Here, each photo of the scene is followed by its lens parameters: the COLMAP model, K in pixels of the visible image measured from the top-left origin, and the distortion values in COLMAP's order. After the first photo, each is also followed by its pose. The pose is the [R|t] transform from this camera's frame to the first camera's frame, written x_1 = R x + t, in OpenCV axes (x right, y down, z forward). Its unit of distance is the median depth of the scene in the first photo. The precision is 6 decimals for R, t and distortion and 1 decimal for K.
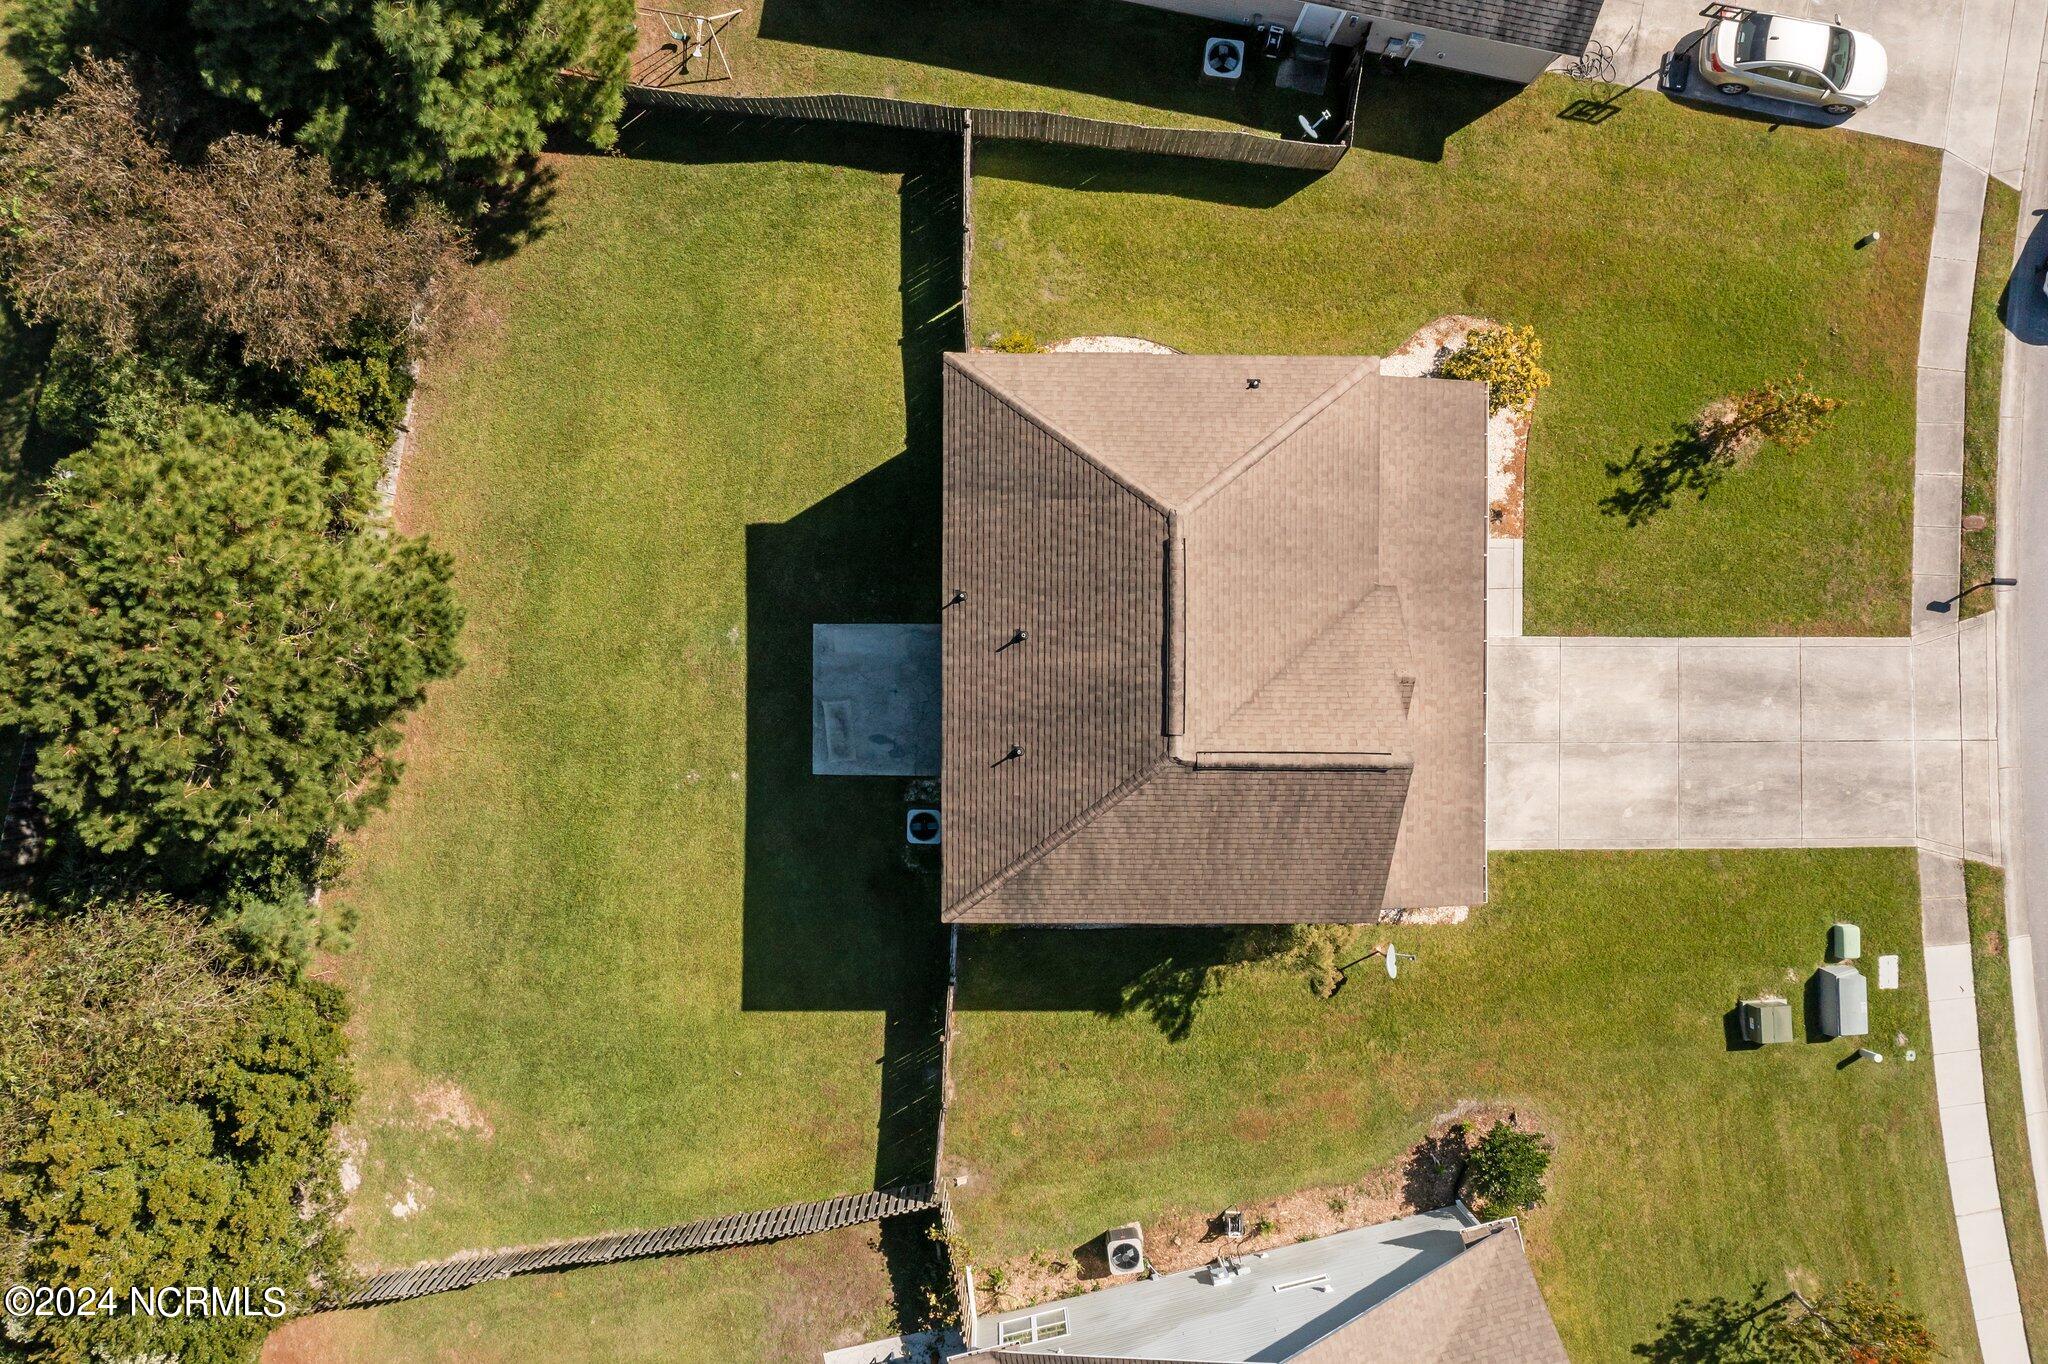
lens RADIAL K [[1625.0, 0, 1015.0], [0, 1625.0, 678.2], [0, 0, 1]] dist [-0.008271, 0.011858]
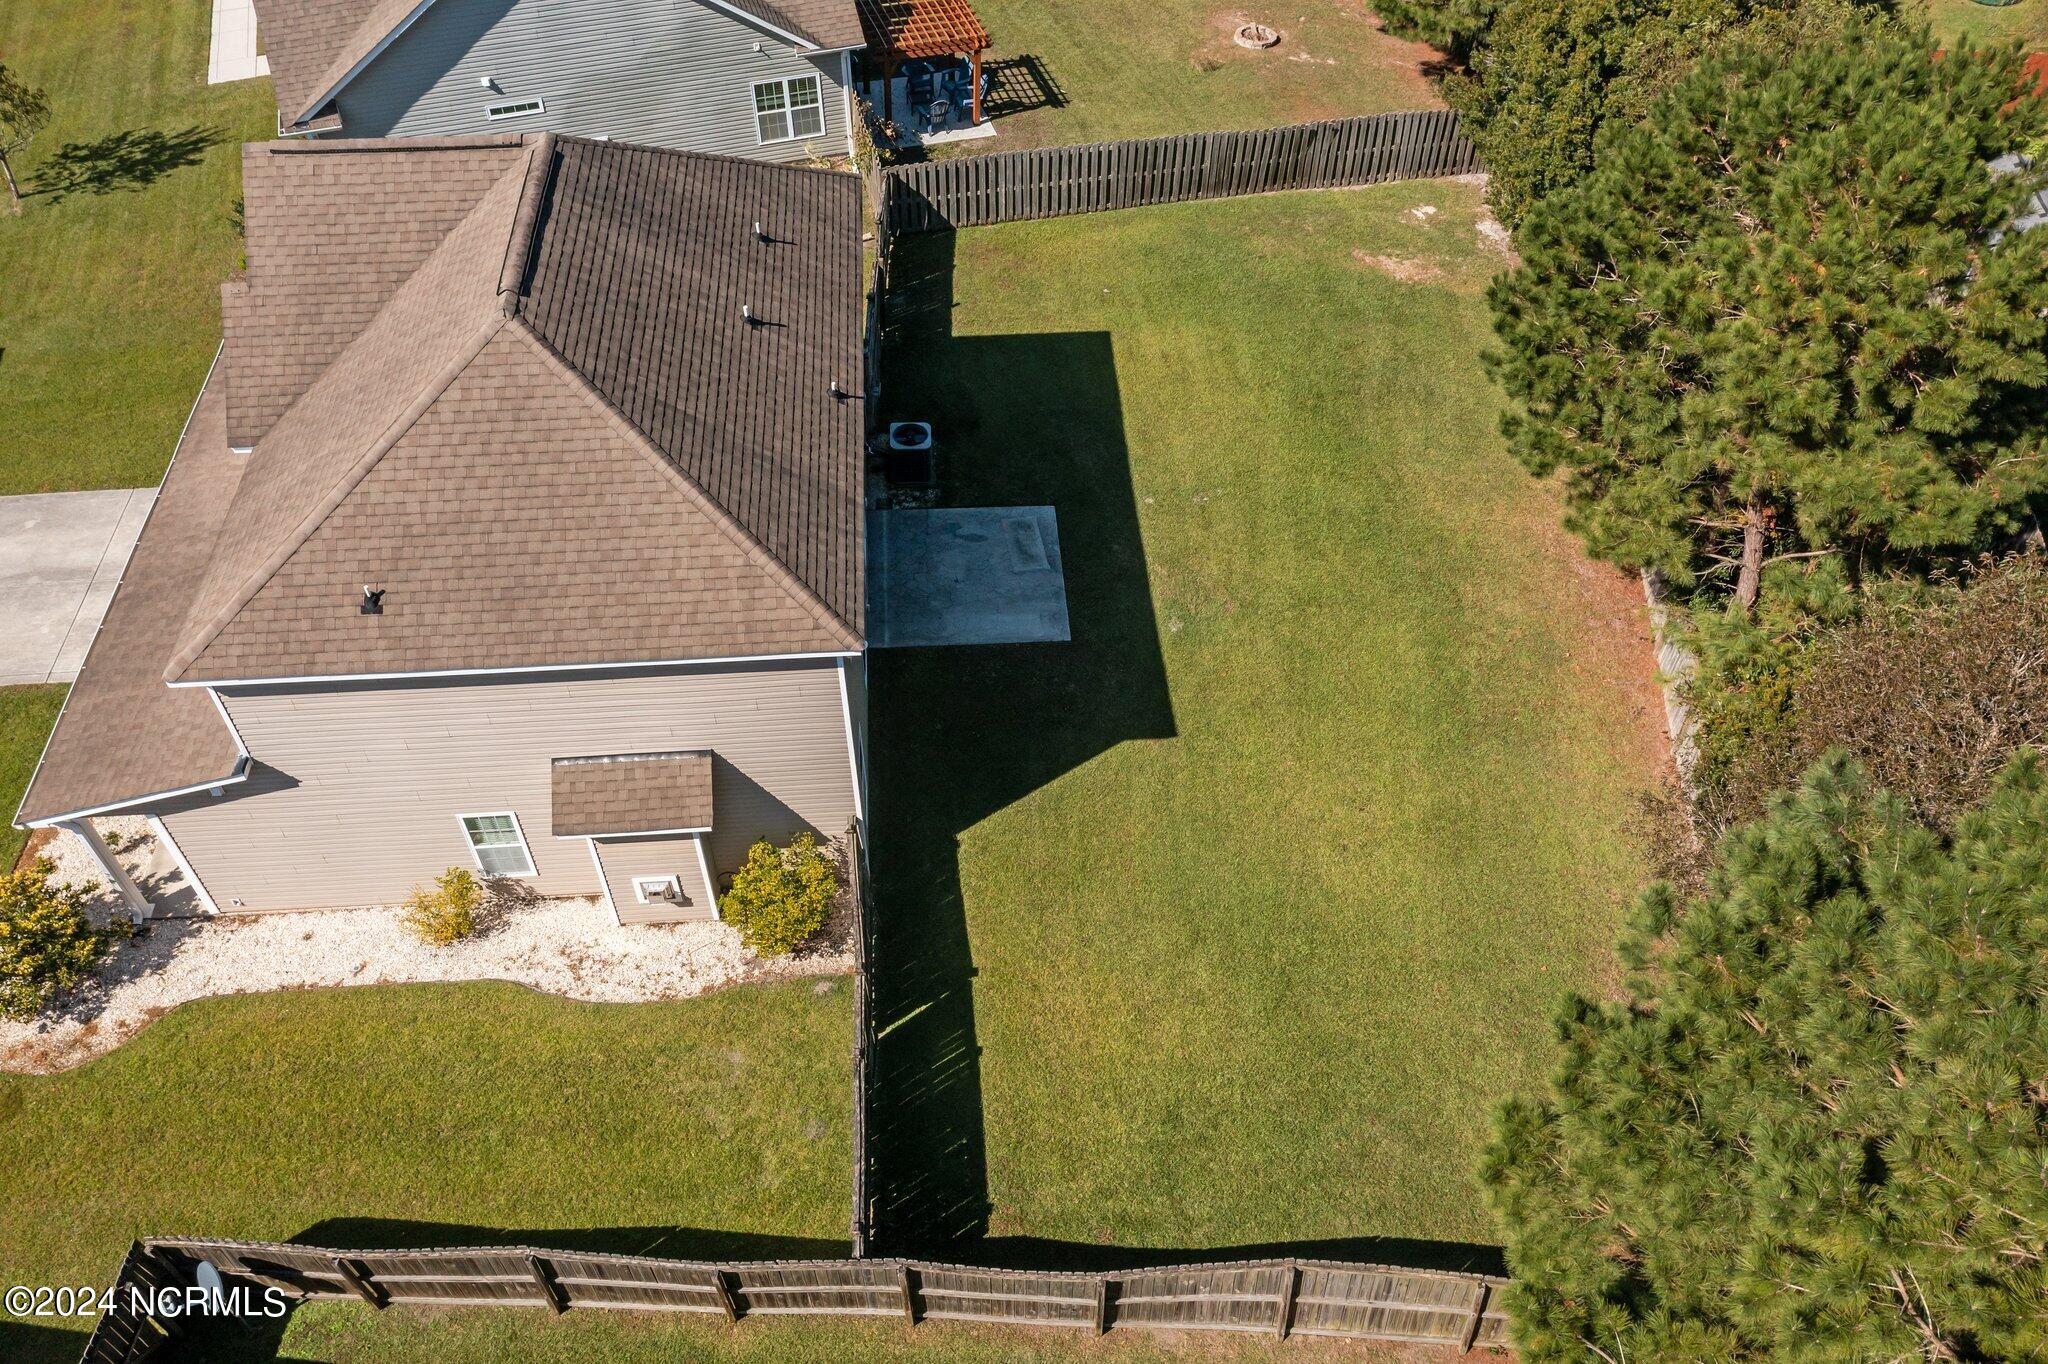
lens RADIAL K [[1625.0, 0, 1025.0], [0, 1625.0, 684.7], [0, 0, 1]] dist [-0.008271, 0.011858]
pose [[-0.997217, 0.045287, -0.059215, -0.057914], [-0.073286, -0.741041, 0.667448, -0.543712], [-0.013654, 0.669931, 0.742298, 0.457974]]
